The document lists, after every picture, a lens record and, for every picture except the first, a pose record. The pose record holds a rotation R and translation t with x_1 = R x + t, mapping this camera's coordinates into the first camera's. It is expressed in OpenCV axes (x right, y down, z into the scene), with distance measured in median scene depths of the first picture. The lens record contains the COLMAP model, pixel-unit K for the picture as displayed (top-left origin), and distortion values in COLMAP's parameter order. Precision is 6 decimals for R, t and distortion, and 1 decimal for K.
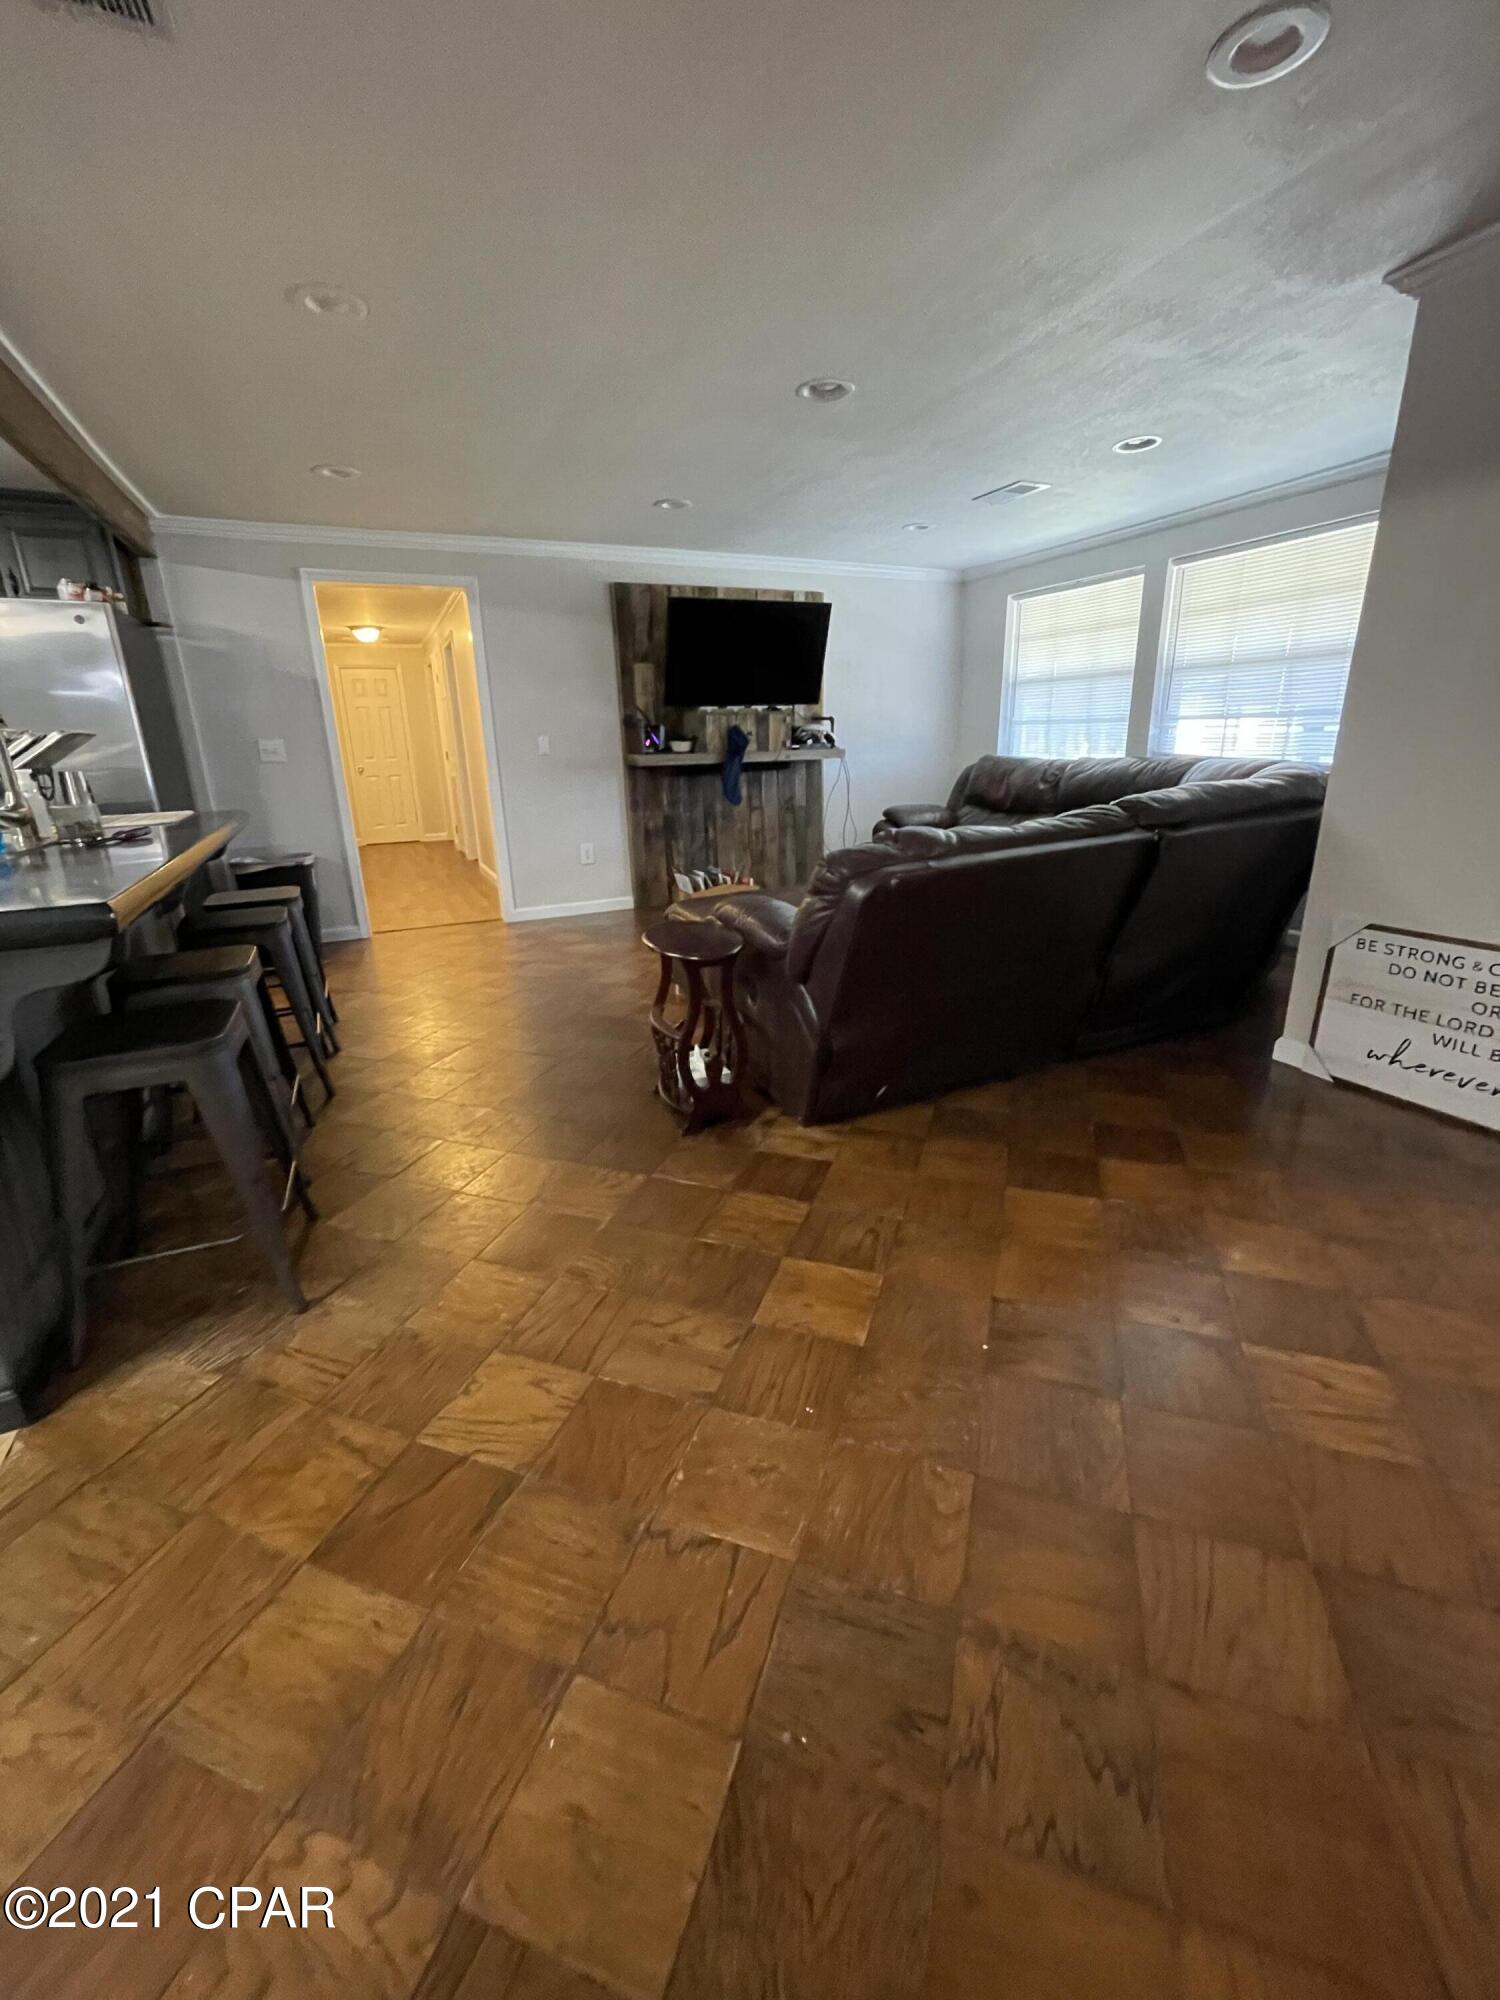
lens RADIAL K [[808.2, 0, 747.7], [0, 808.2, 983.0], [0, 0, 1]] dist [-0.001520, 0.000840]
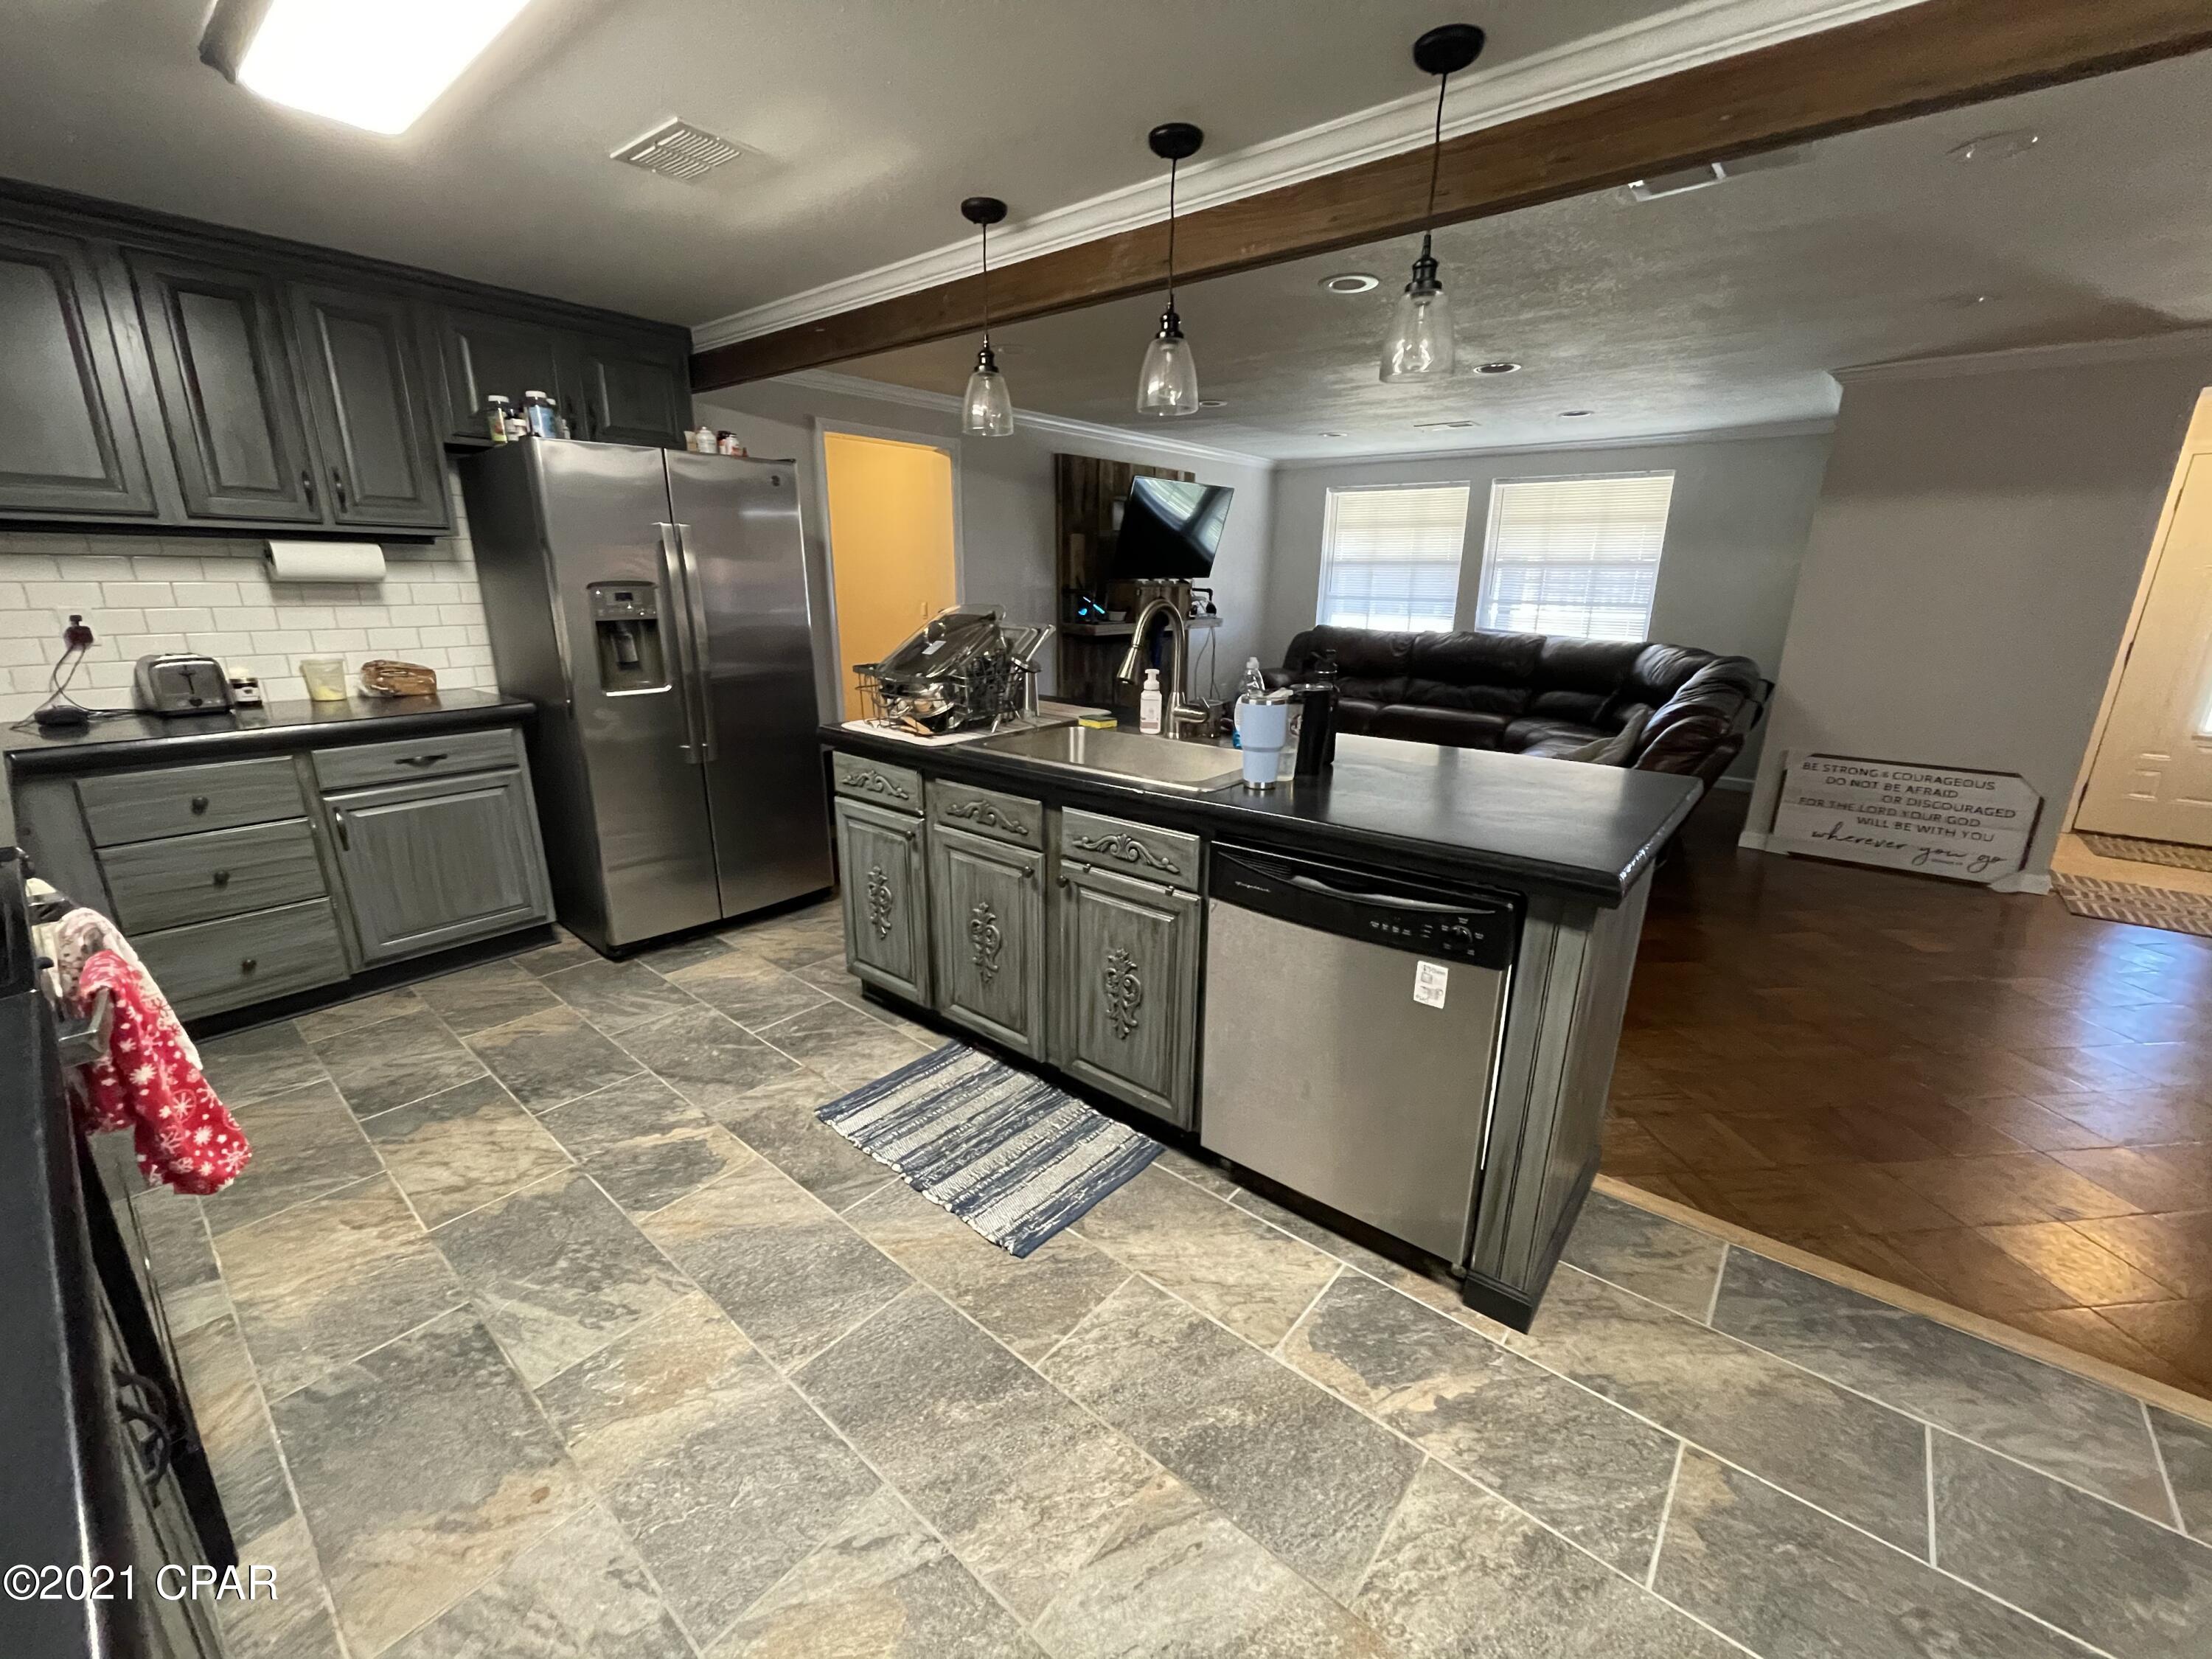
lens RADIAL K [[893.8, 0, 1099.7], [0, 893.8, 840.7], [0, 0, 1]] dist [-0.001520, 0.000840]
pose [[0.906341, -0.089096, 0.413047, -0.892420], [0.092840, 0.995620, 0.011041, -0.036155], [-0.412222, 0.028341, 0.910643, -0.021156]]
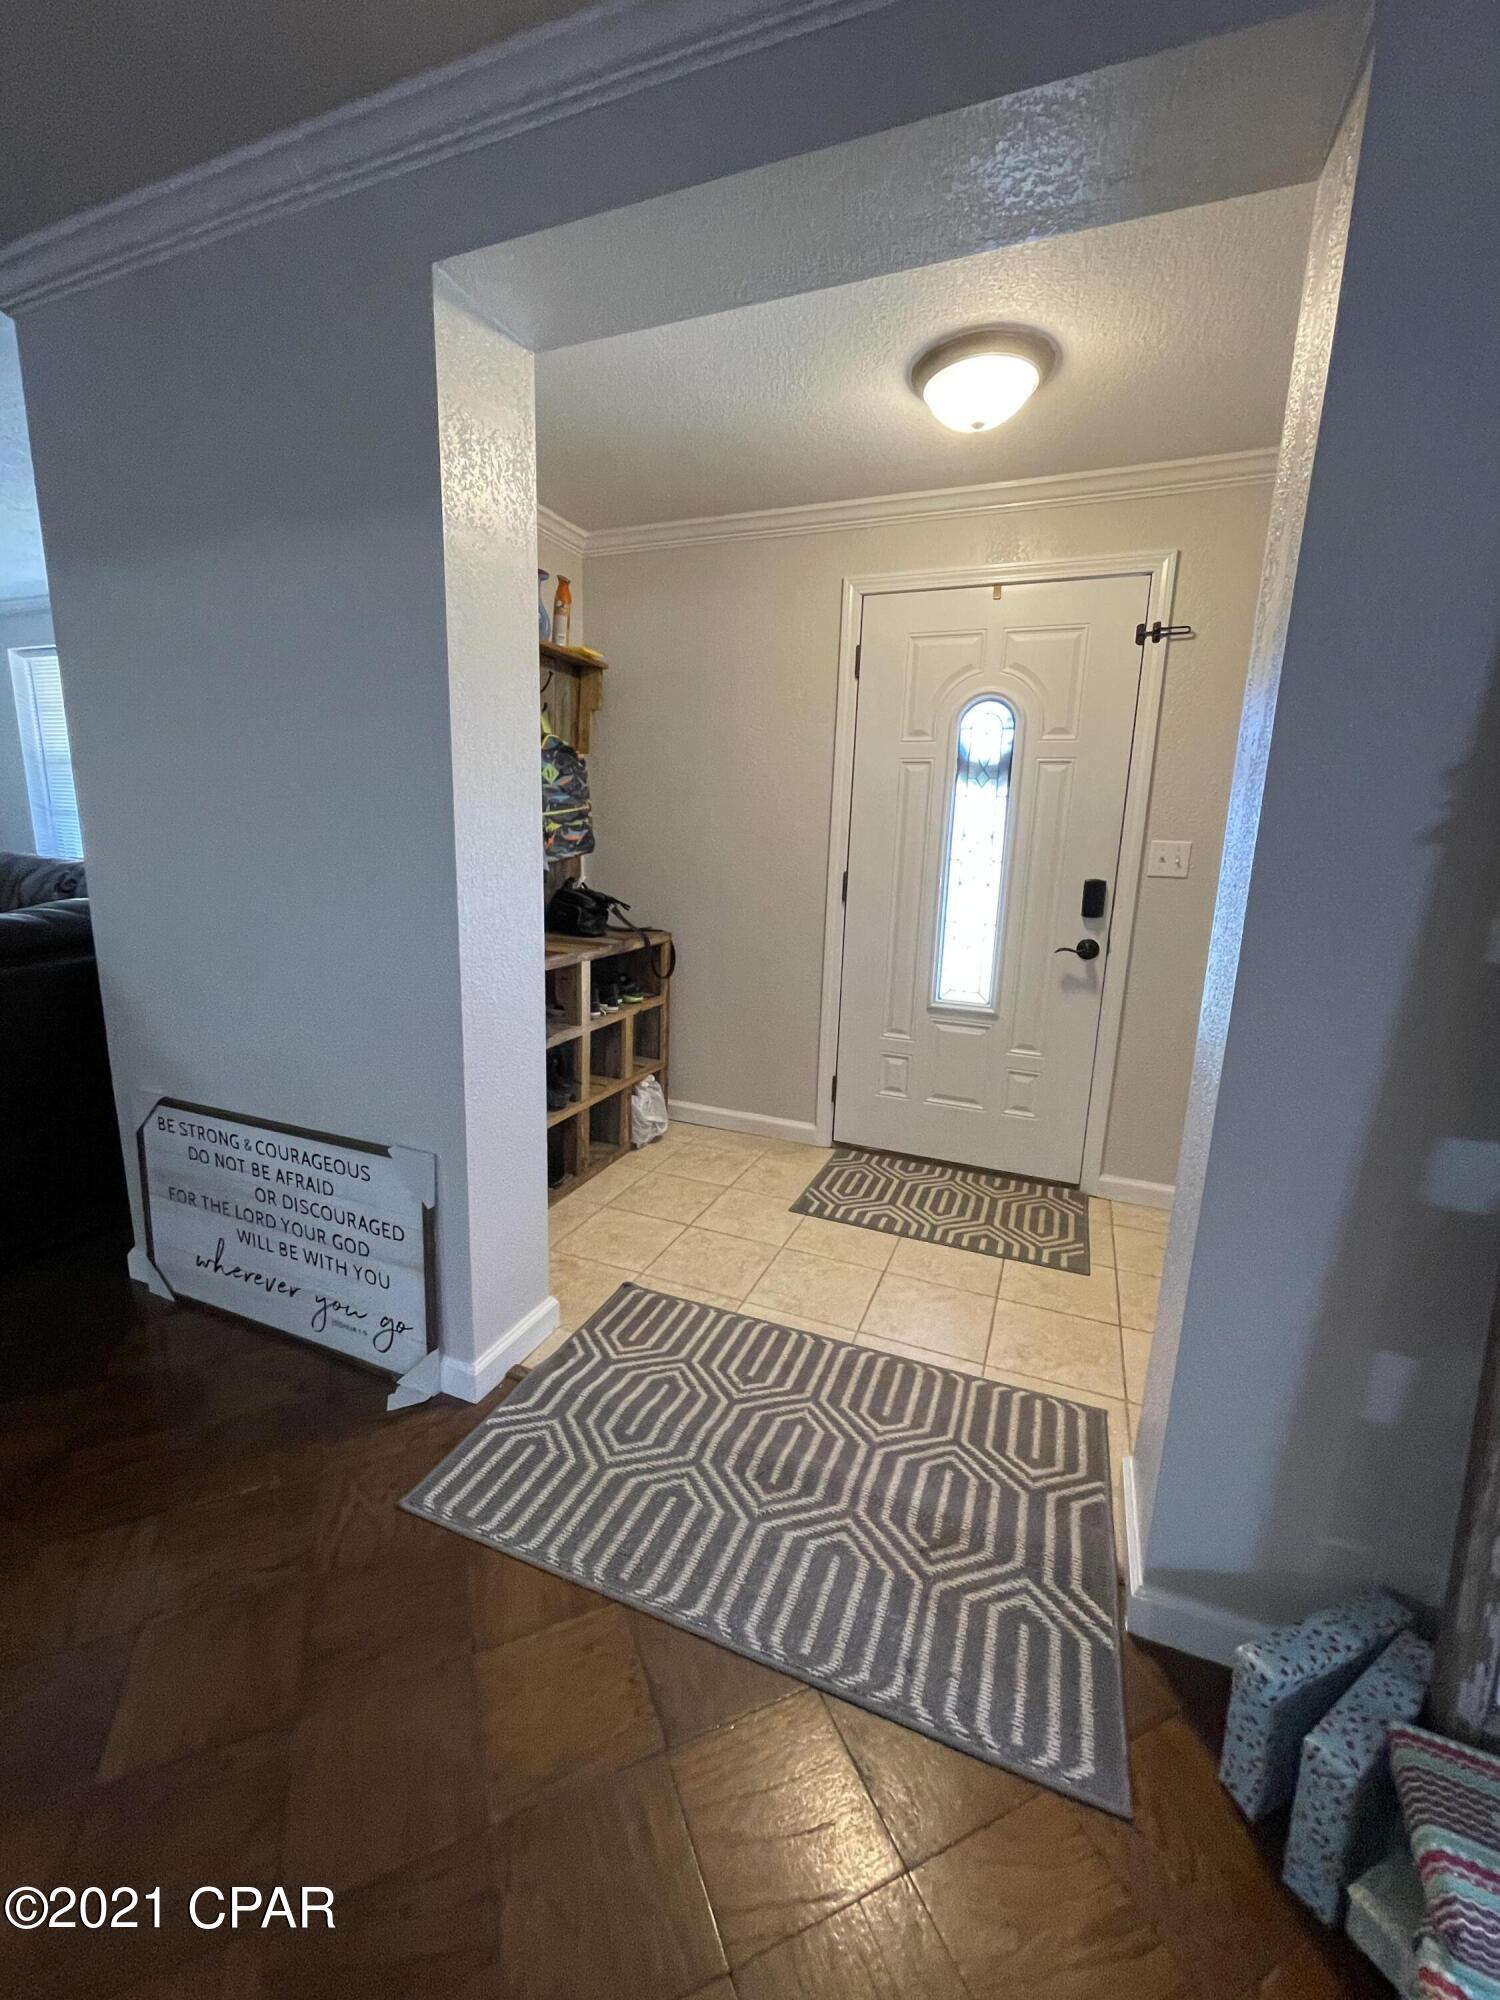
lens RADIAL K [[808.2, 0, 749.1], [0, 808.2, 998.4], [0, 0, 1]] dist [-0.001520, 0.000840]
pose [[0.734643, -0.099643, 0.671097, 0.473714], [0.156933, 0.987288, -0.025202, -0.042405], [-0.660055, 0.123832, 0.740941, 0.028411]]
